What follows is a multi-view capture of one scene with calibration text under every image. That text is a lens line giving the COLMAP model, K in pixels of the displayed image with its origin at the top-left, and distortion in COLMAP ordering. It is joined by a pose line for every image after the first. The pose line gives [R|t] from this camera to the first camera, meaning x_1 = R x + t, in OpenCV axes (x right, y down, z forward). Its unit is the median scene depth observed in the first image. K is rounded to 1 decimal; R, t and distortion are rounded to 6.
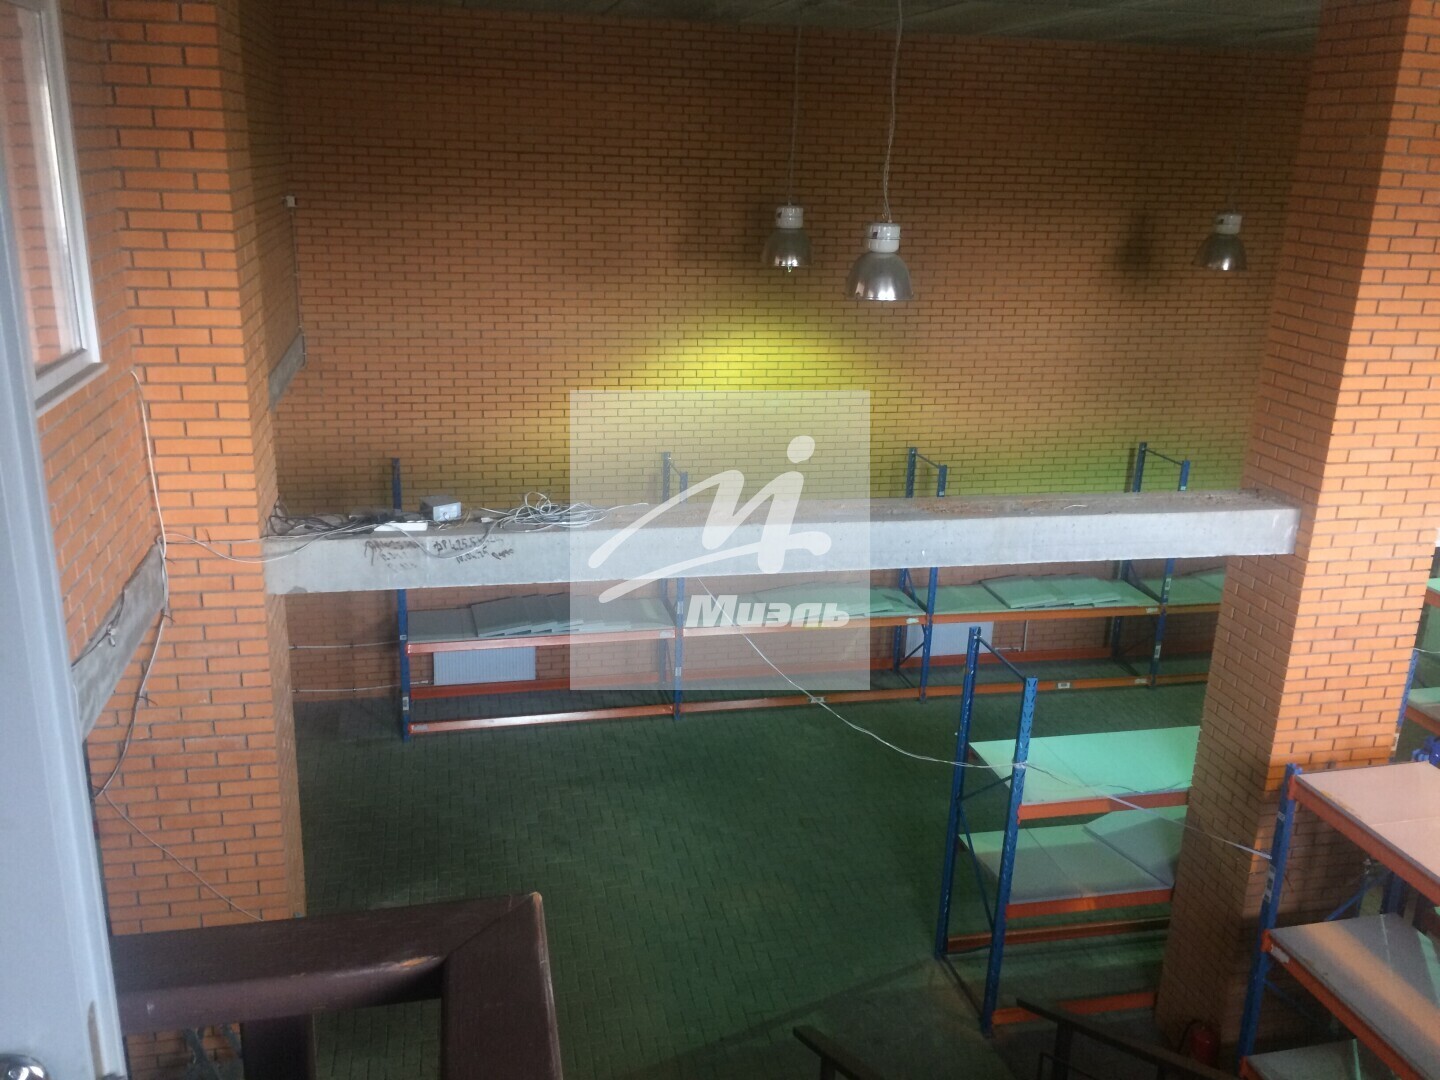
lens RADIAL K [[1230.8, 0, 719.6], [0, 1230.8, 537.3], [0, 0, 1]] dist [0.072208, -0.100199]
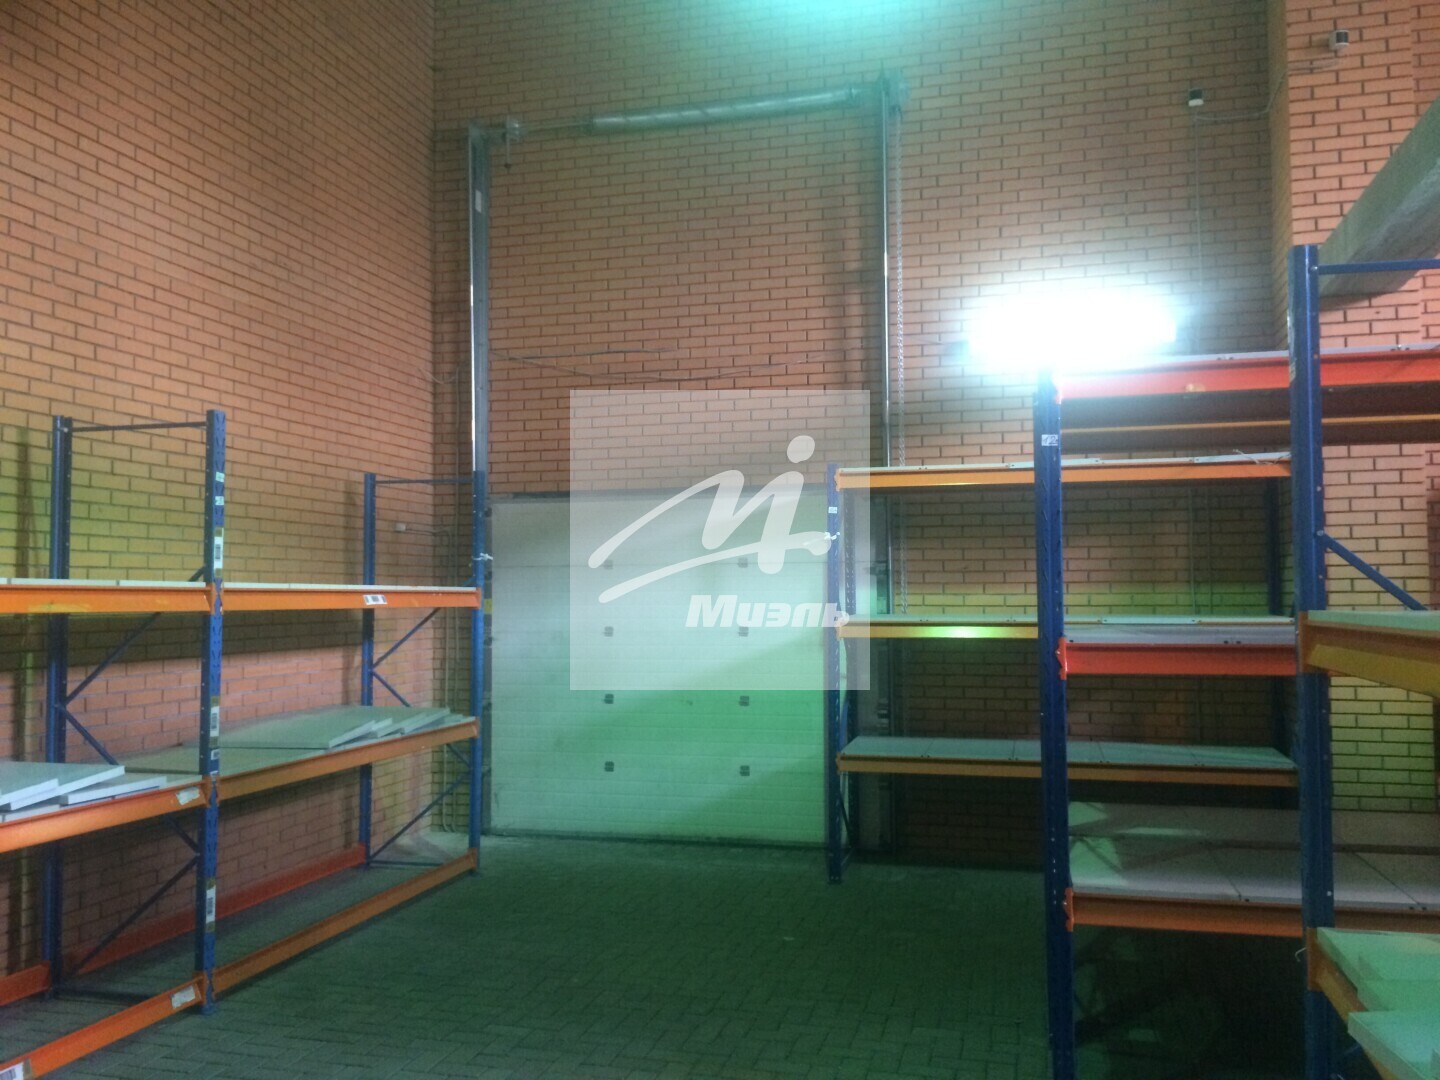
lens RADIAL K [[1230.8, 0, 725.6], [0, 1230.8, 540.8], [0, 0, 1]] dist [0.072208, -0.100199]
pose [[0.452927, 0.009196, 0.891500, 0.101048], [0.280534, 0.947684, -0.152301, 0.121942], [-0.846261, 0.319077, 0.426652, 0.901774]]
